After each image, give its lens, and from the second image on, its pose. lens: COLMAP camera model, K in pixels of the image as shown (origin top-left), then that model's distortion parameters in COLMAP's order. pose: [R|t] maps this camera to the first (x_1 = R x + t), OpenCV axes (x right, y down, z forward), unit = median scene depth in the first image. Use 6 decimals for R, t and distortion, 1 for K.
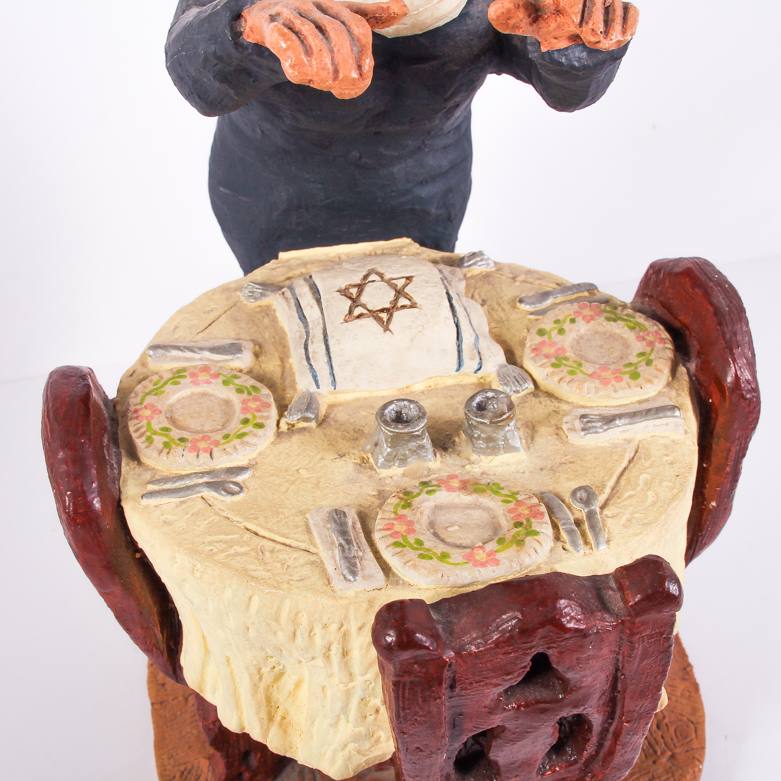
lens RADIAL K [[1232.8, 0, 391.2], [0, 1232.8, 367.6], [0, 0, 1]] dist [-0.132392, 0.017375]
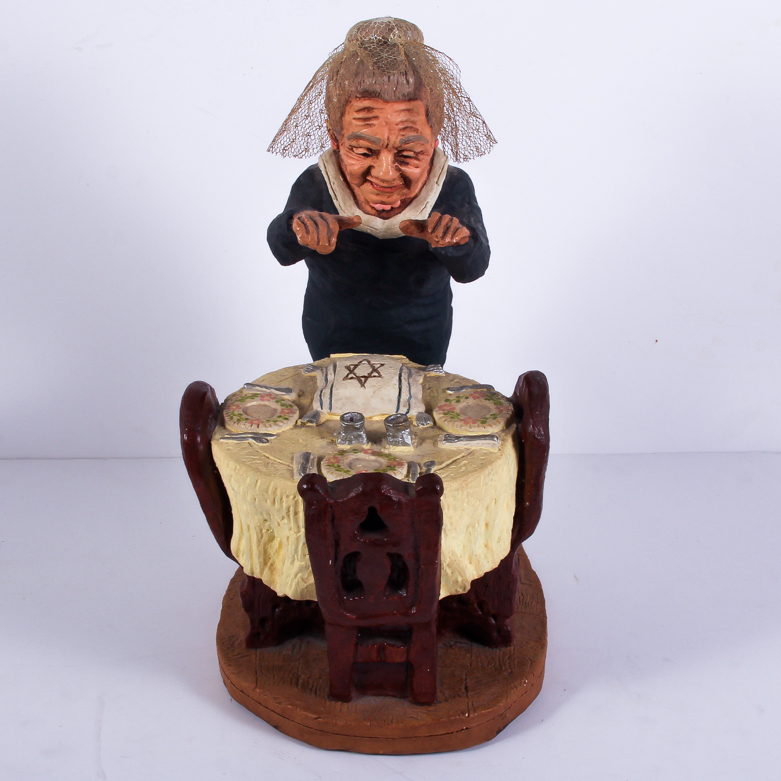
lens RADIAL K [[1265.3, 0, 390.5], [0, 1265.3, 390.5], [0, 0, 1]] dist [-0.168592, 0.084449]
pose [[0.974665, 0.114047, -0.192411, 0.437380], [-0.147307, 0.974633, -0.168499, 0.315476], [0.168314, 0.192574, 0.966740, -0.940329]]
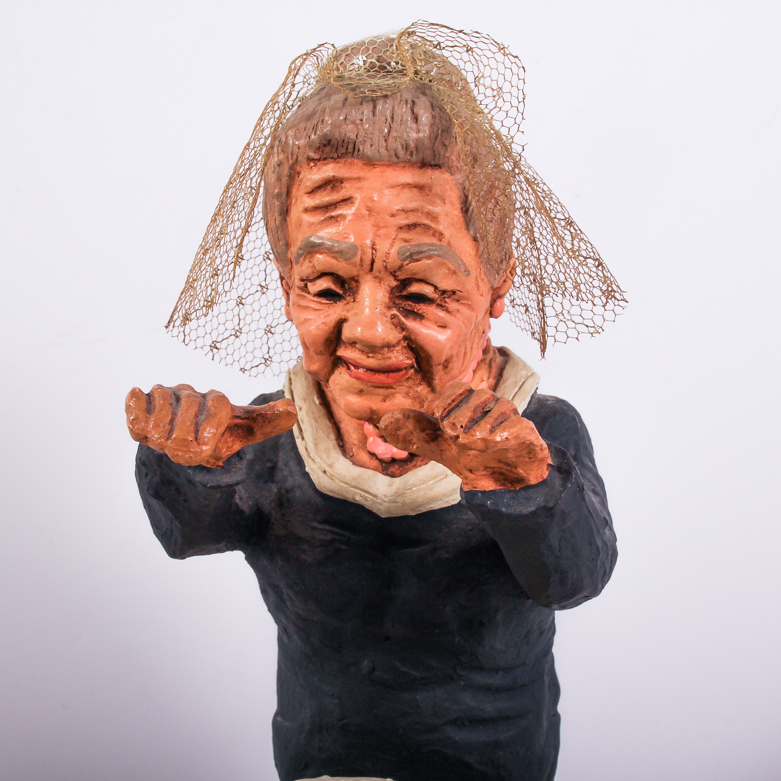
lens RADIAL K [[1265.3, 0, 390.5], [0, 1265.3, 390.5], [0, 0, 1]] dist [-0.168592, 0.084449]
pose [[0.922746, 0.036782, -0.383648, 0.373953], [-0.249535, 0.815641, -0.521979, 0.159123], [0.293720, 0.577388, 0.761808, 0.196243]]
